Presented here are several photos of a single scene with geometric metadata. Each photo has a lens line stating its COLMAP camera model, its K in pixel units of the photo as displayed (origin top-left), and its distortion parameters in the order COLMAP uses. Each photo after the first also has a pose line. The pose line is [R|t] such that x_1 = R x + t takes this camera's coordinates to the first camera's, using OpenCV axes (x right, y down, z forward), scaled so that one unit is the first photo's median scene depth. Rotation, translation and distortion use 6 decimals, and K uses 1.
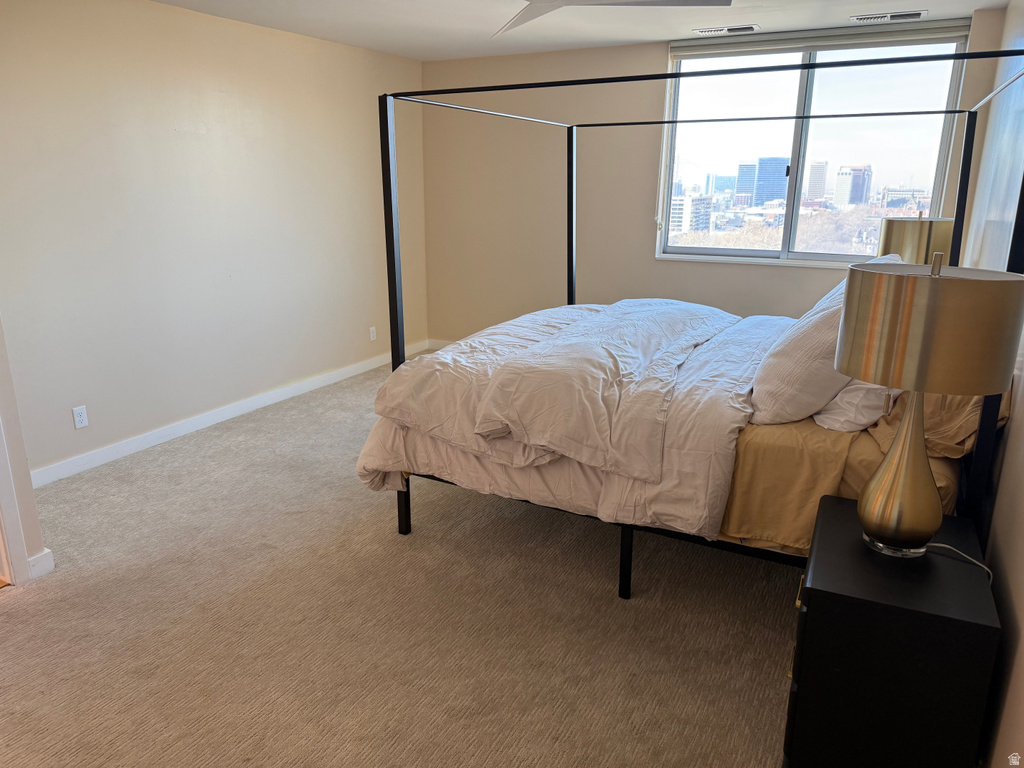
lens RADIAL K [[714.8, 0, 512.0], [0, 714.8, 384.0], [0, 0, 1]] dist [0.092783, -0.124529]
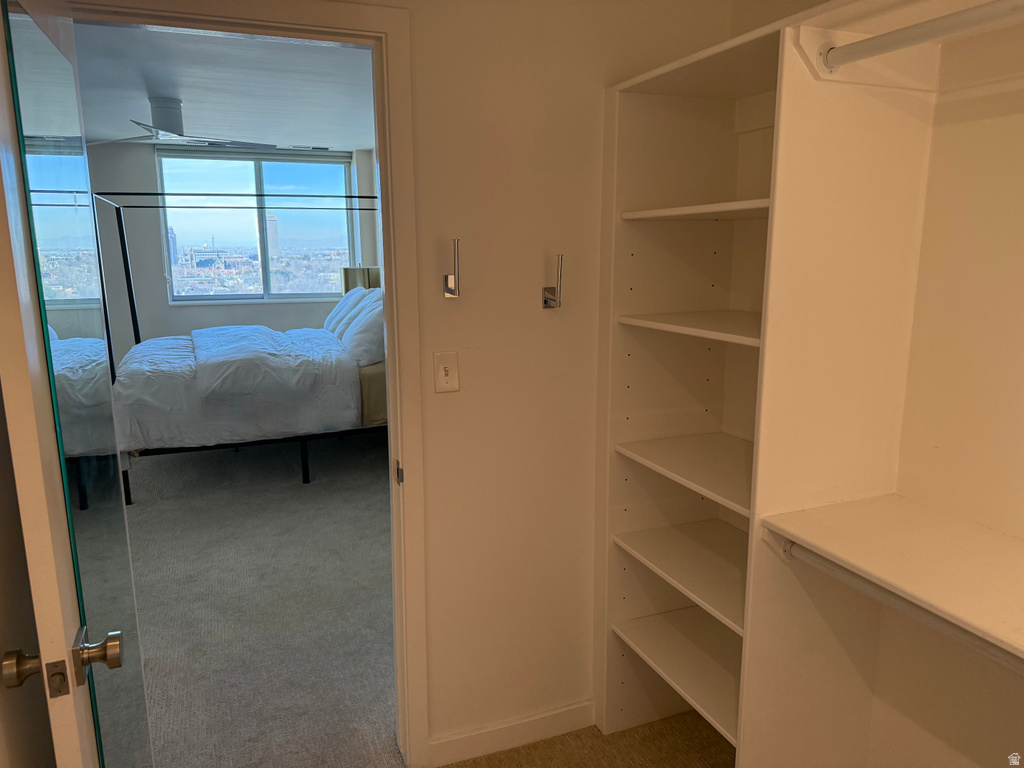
lens RADIAL K [[714.8, 0, 512.0], [0, 714.8, 384.0], [0, 0, 1]] dist [0.092783, -0.124529]
pose [[0.642295, -0.155091, 0.750603, -0.529515], [0.214891, 0.976474, 0.017878, 0.092012], [-0.735717, 0.149815, 0.660512, -0.365729]]
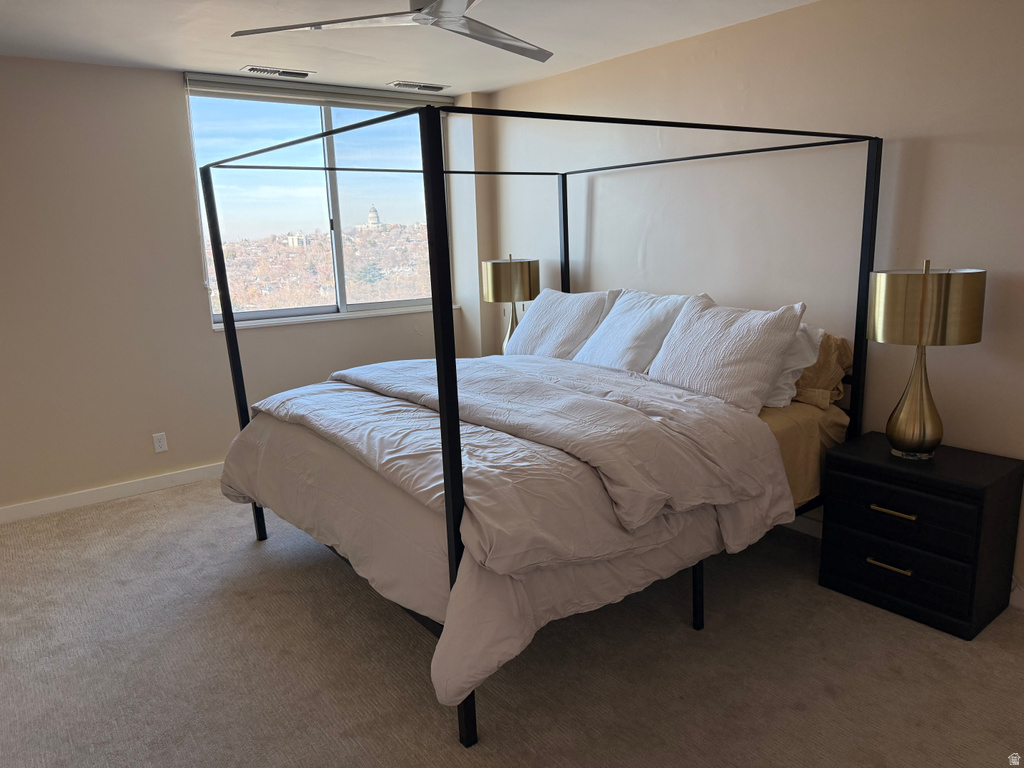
lens RADIAL K [[714.8, 0, 512.0], [0, 714.8, 384.0], [0, 0, 1]] dist [0.092783, -0.124529]
pose [[0.431157, -0.207792, 0.878024, -0.518080], [0.275428, 0.956983, 0.091229, -0.131639], [-0.859211, 0.202498, 0.469842, 0.452376]]
